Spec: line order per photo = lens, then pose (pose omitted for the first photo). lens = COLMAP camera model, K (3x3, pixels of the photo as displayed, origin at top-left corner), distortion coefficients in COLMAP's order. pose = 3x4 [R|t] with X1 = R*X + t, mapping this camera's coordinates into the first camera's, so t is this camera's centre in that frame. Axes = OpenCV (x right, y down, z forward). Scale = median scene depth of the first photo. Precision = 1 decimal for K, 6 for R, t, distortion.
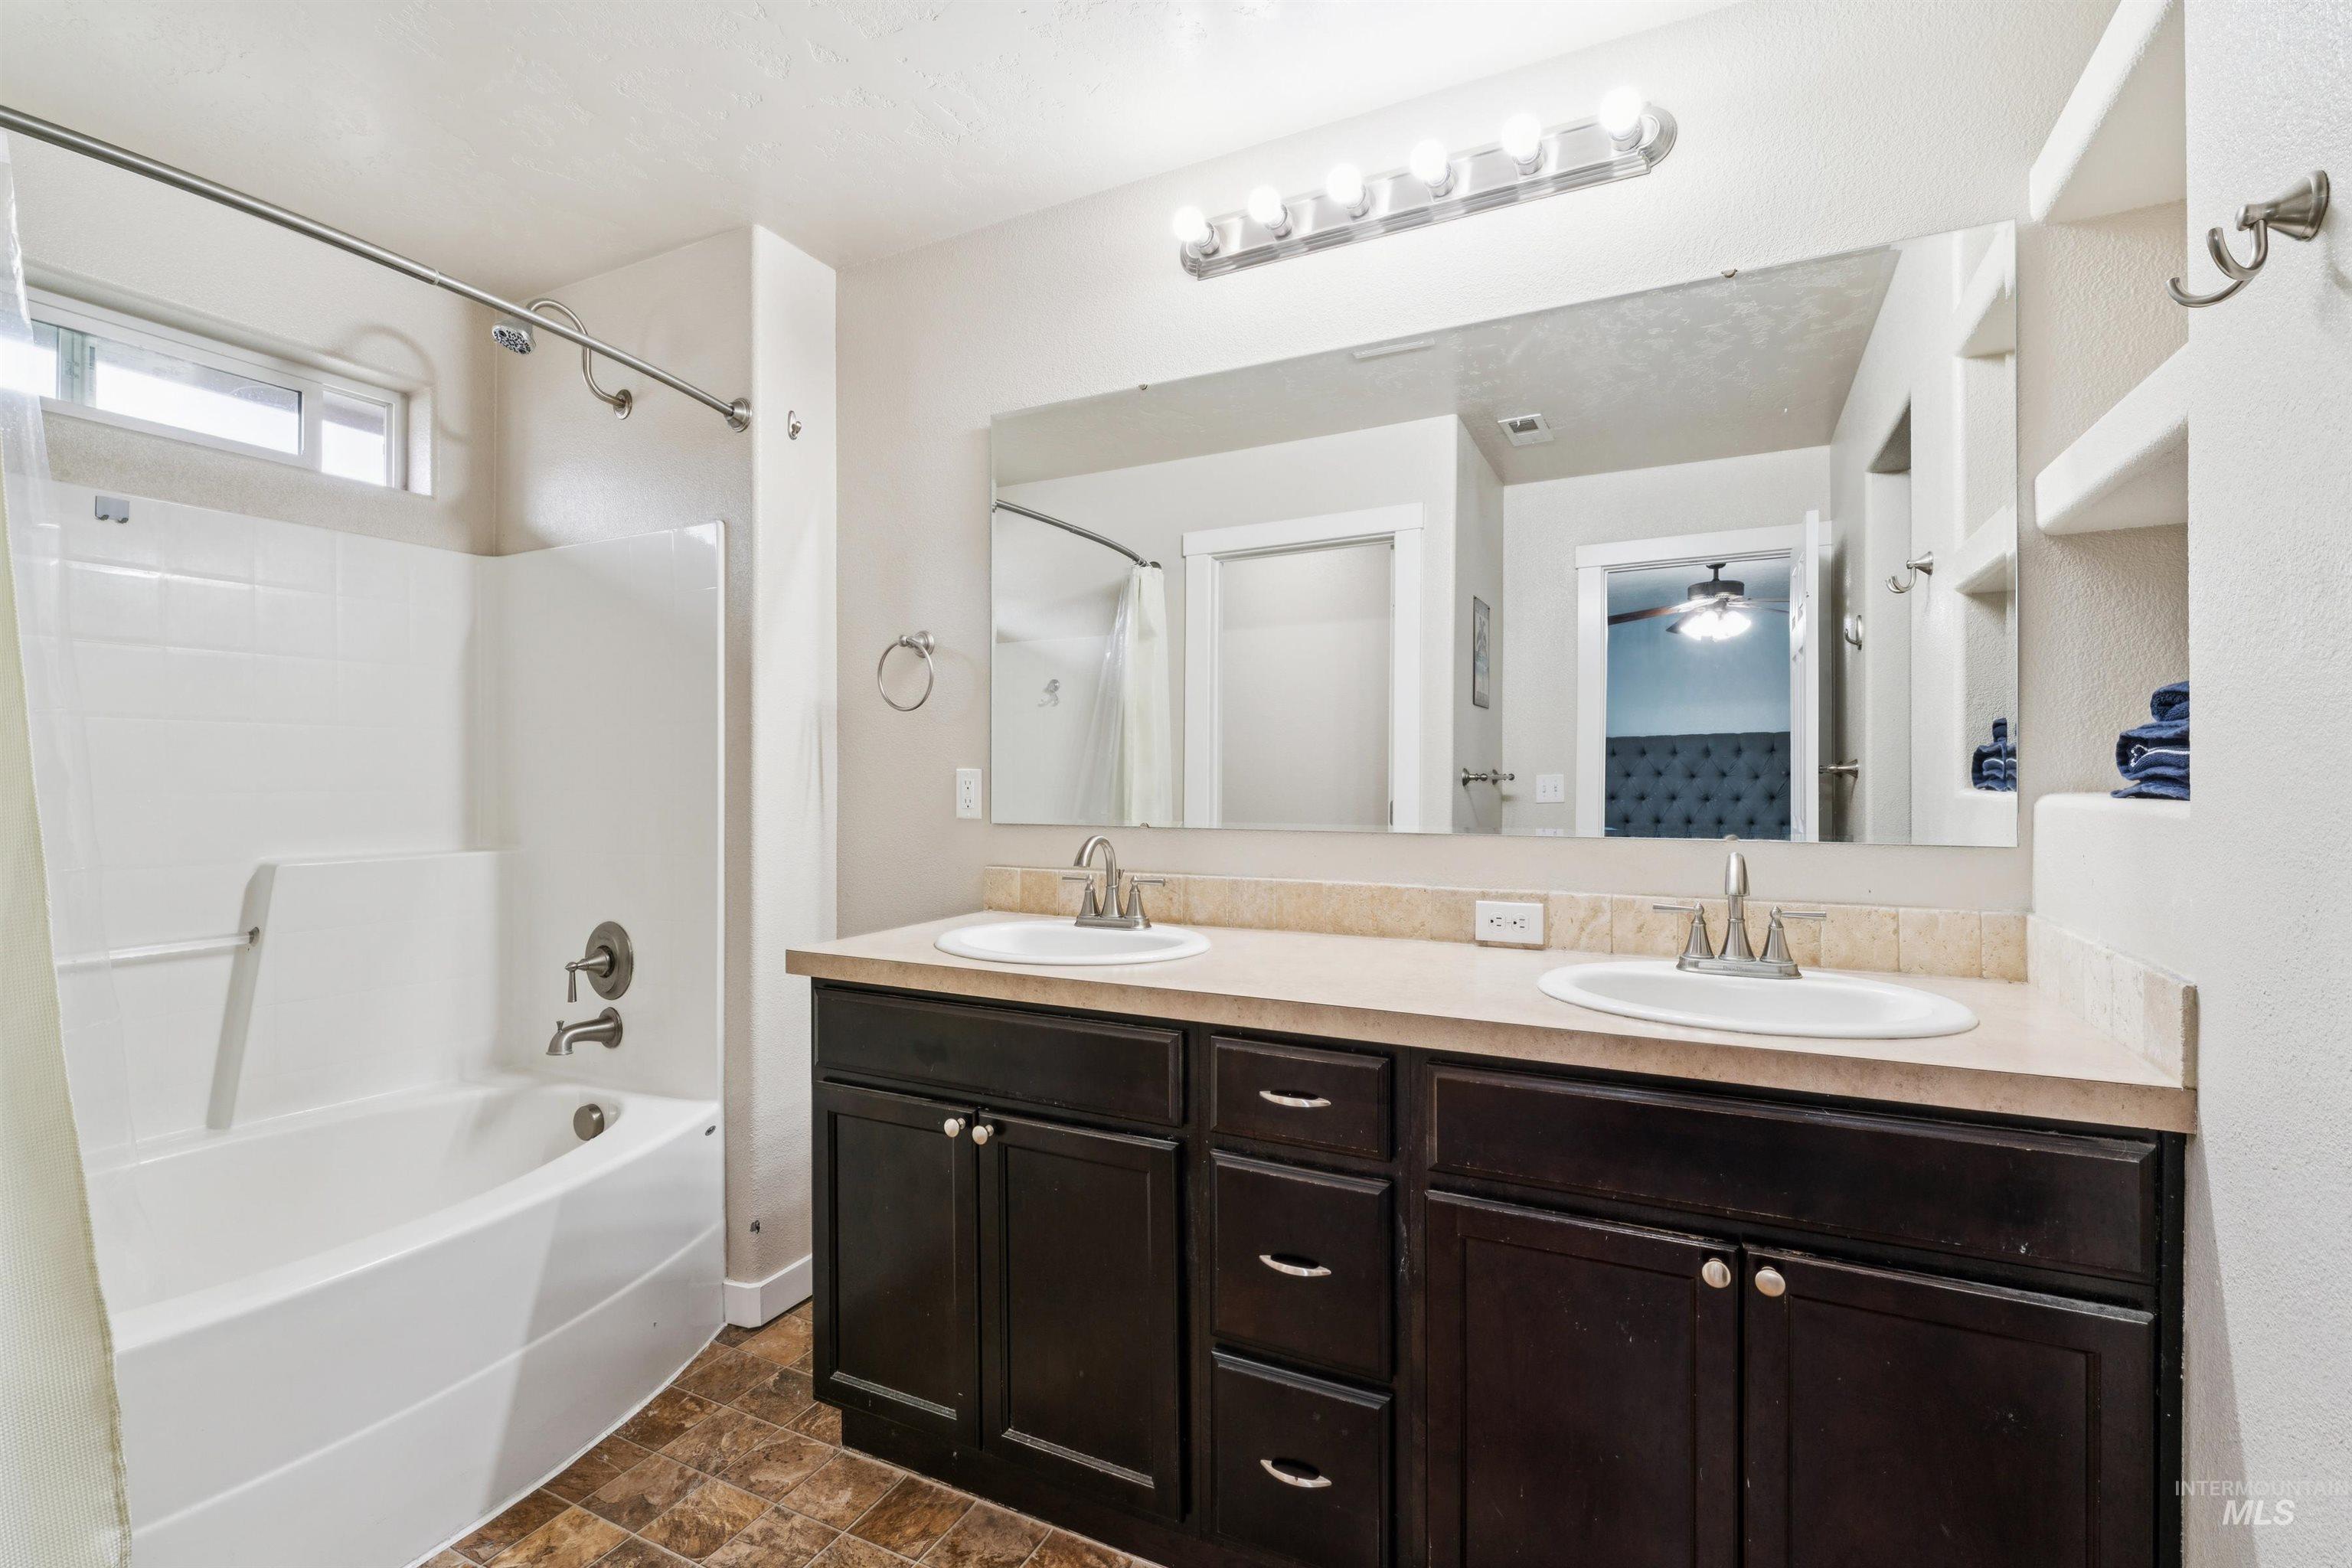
lens RADIAL K [[1047.7, 0, 1186.4], [0, 1047.7, 773.8], [0, 0, 1]] dist [-0.000035, -0.001087]
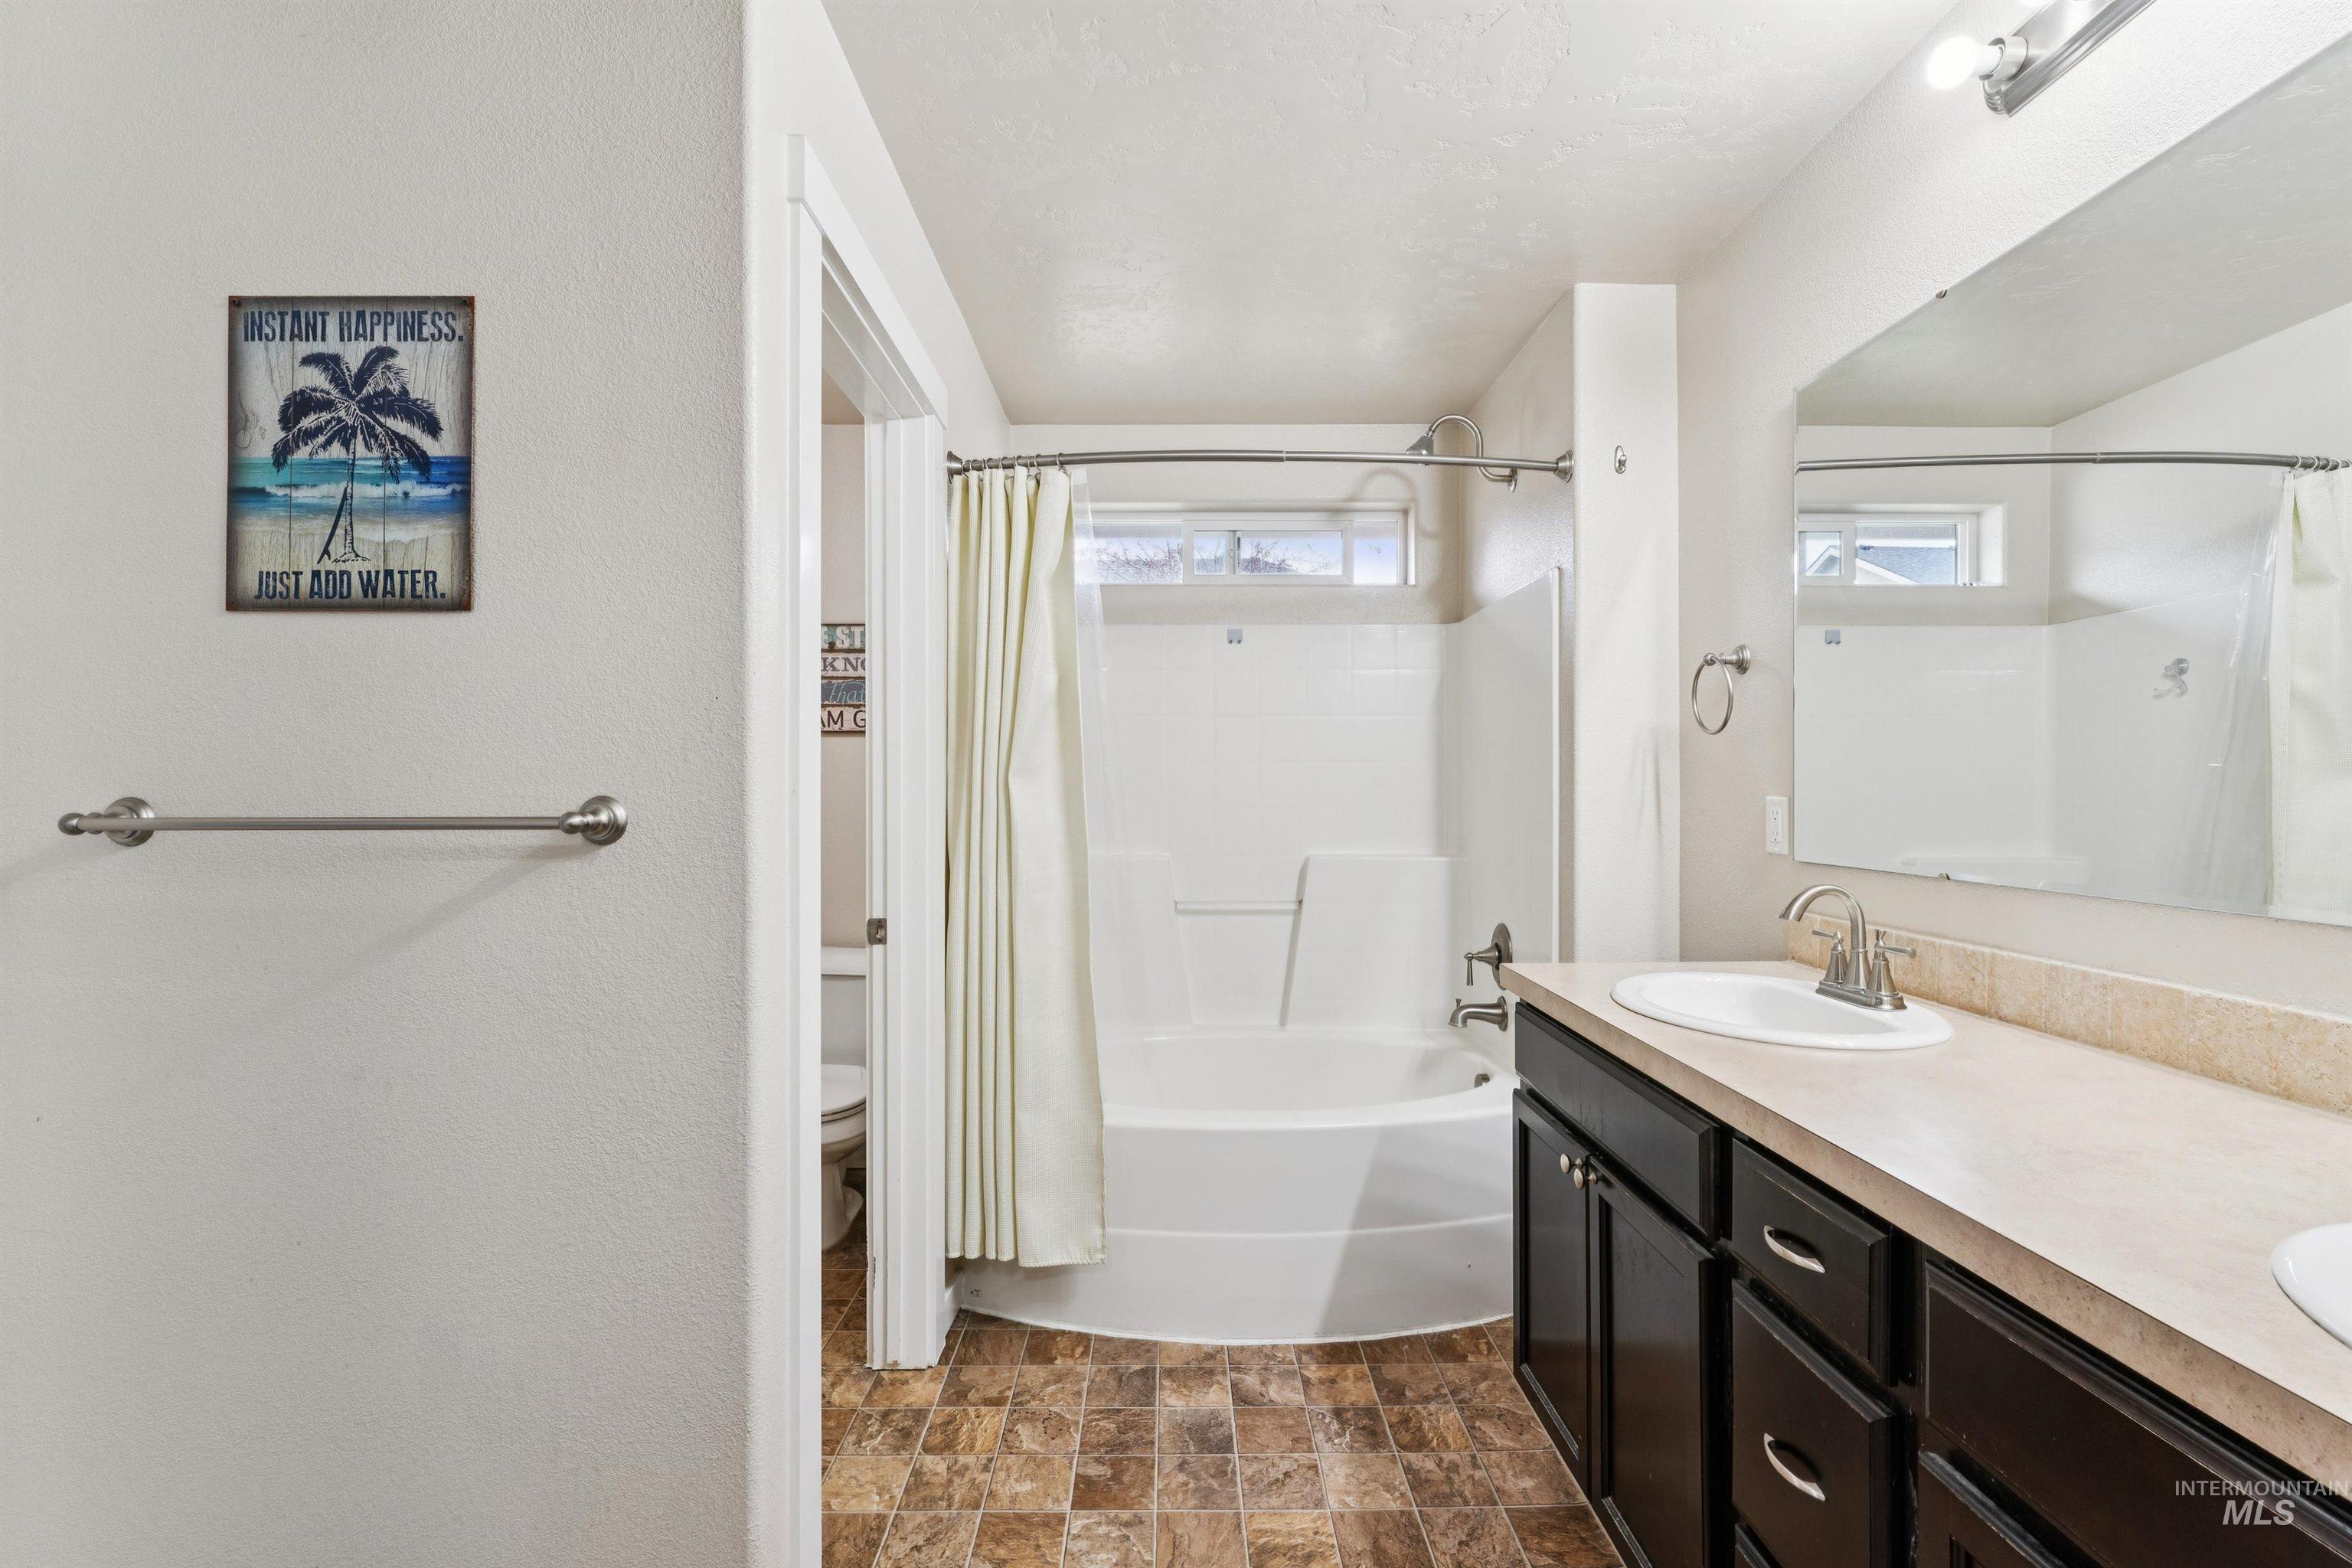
lens RADIAL K [[1045.8, 0, 1176.0], [0, 1045.8, 784.0], [0, 0, 1]] dist [0.002164, 0.000057]
pose [[0.451243, -0.001857, -0.892399, 0.425056], [0.005825, 0.999983, 0.000864, -0.023529], [0.892382, -0.005588, 0.451246, 0.185026]]
